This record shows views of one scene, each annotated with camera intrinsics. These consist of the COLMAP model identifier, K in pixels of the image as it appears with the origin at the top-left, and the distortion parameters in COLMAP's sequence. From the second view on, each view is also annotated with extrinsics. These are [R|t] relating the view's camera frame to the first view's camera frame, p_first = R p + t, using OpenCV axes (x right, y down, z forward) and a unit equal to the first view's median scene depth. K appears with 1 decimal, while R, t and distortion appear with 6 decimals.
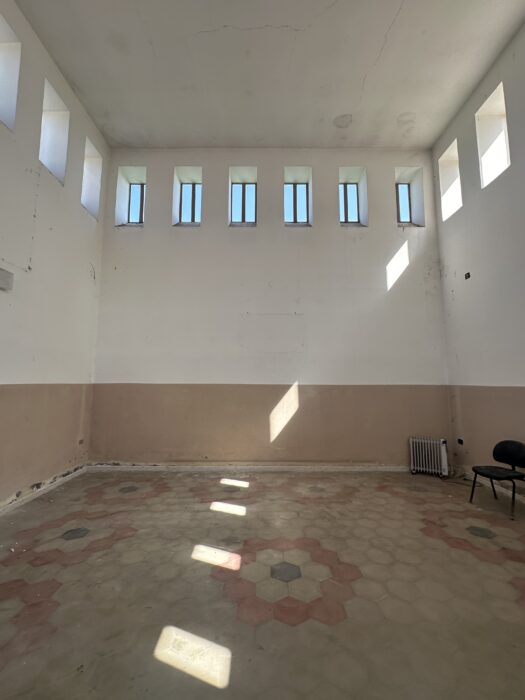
lens RADIAL K [[313.5, 0, 264.6], [0, 313.5, 348.1], [0, 0, 1]] dist [-0.004627, -0.000417]
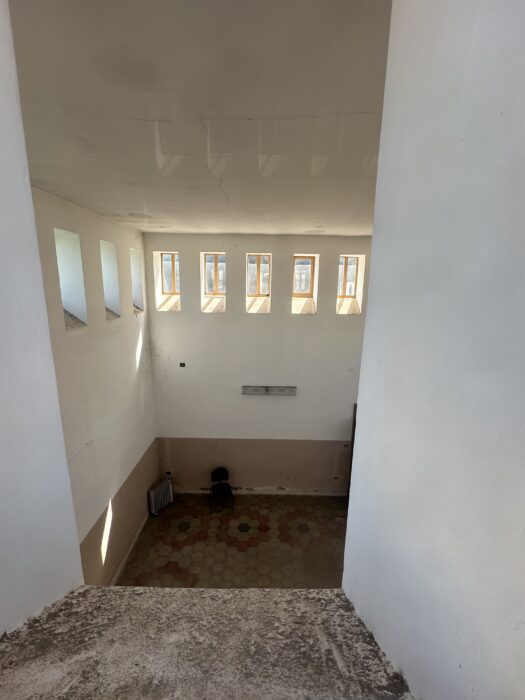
lens RADIAL K [[313.5, 0, 263.8], [0, 313.5, 350.5], [0, 0, 1]] dist [-0.004627, -0.000417]
pose [[0.003826, -0.216384, 0.976301, -0.847761], [-0.140069, 0.966567, 0.214776, -0.794172], [-0.990134, -0.137571, -0.026610, 0.862276]]
